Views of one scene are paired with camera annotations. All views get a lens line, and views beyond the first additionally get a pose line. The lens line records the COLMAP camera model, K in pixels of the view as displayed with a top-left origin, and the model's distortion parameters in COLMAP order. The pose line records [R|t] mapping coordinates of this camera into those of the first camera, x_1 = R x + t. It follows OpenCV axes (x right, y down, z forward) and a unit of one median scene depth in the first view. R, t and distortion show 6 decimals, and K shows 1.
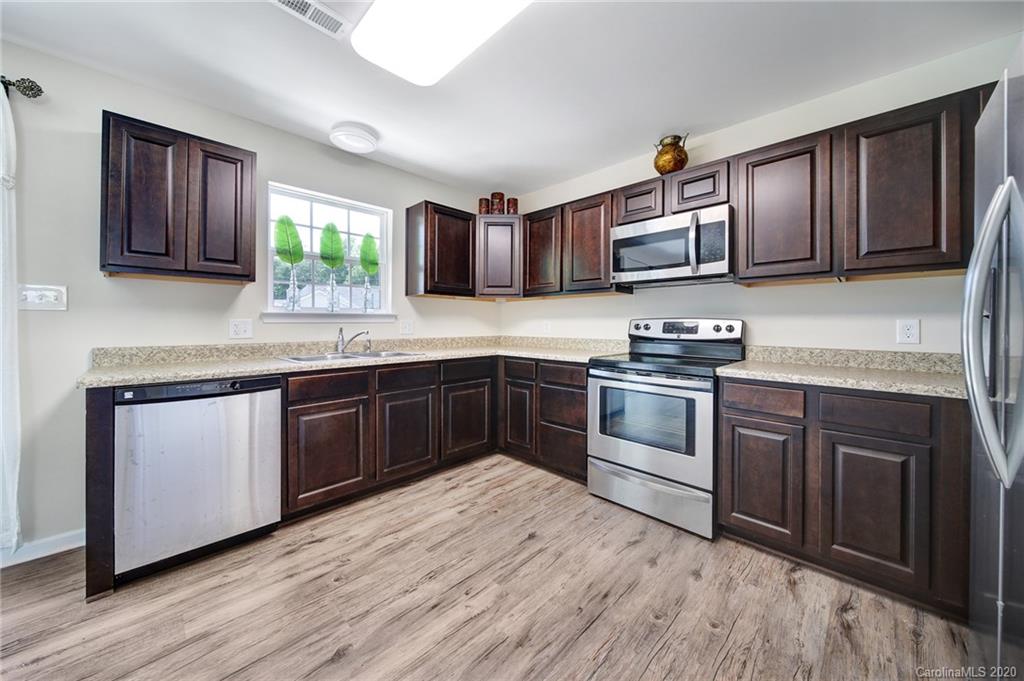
lens RADIAL K [[366.4, 0, 512.6], [0, 366.4, 324.2], [0, 0, 1]] dist [-0.001100, -0.000078]
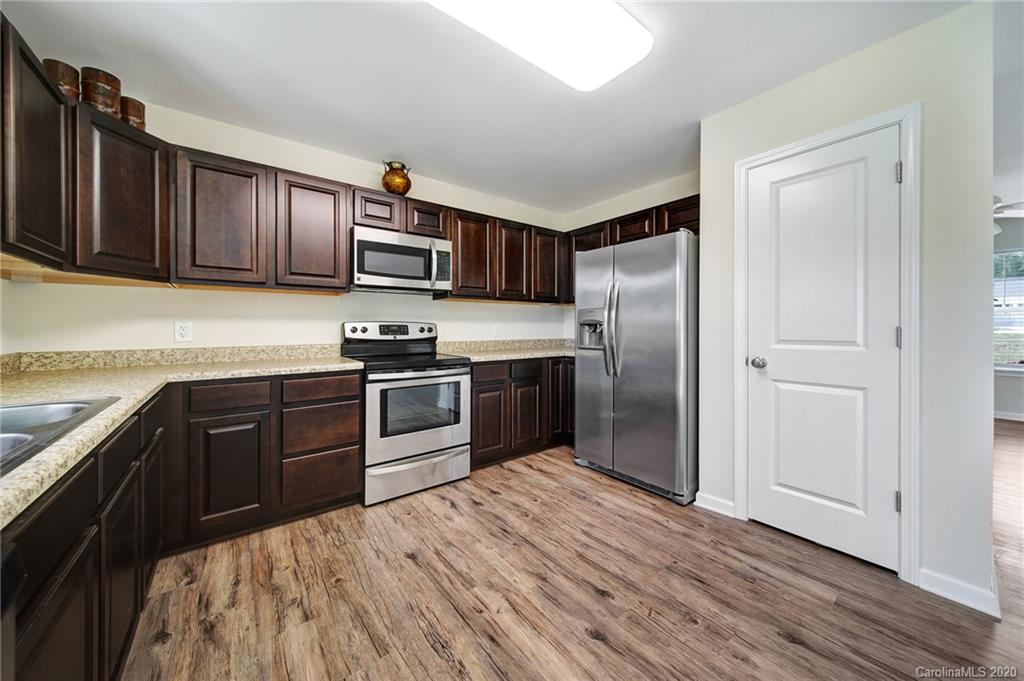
lens RADIAL K [[361.2, 0, 511.2], [0, 361.2, 333.6], [0, 0, 1]] dist [0.000924, -0.002613]
pose [[0.131116, -0.021417, 0.991136, -0.792466], [0.003054, 0.999771, 0.021200, -0.002221], [-0.991362, 0.000247, 0.131151, 0.617991]]
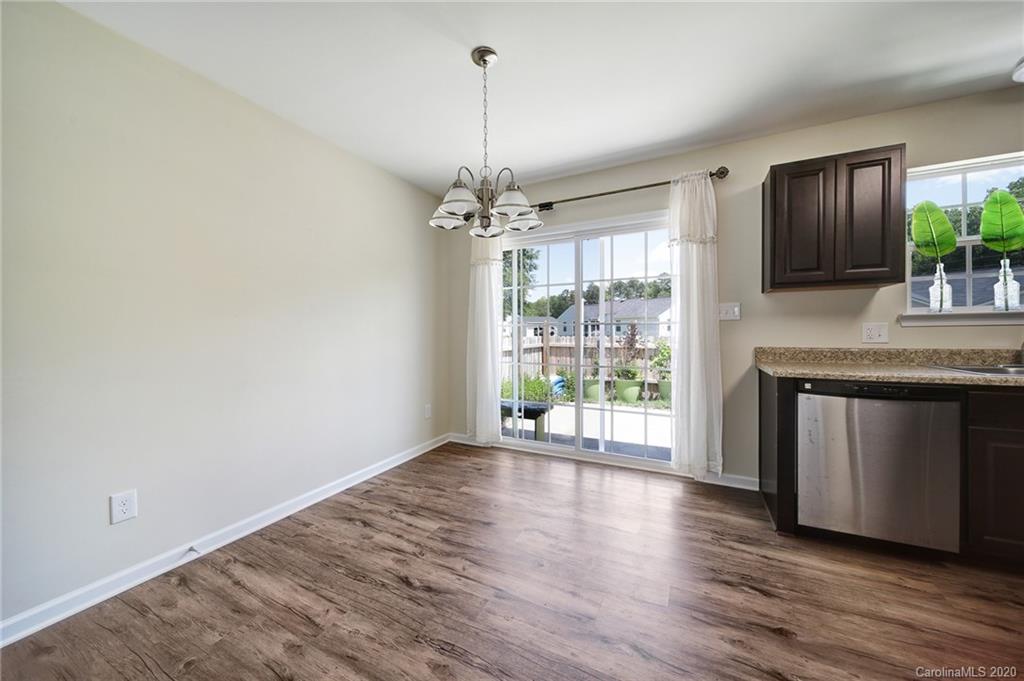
lens RADIAL K [[365.4, 0, 510.6], [0, 365.4, 333.5], [0, 0, 1]] dist [0.000247, -0.002136]
pose [[0.299454, 0.001822, -0.954109, -0.129515], [0.010414, 0.999932, 0.005178, -0.001169], [0.954054, -0.011486, 0.299414, -0.260072]]
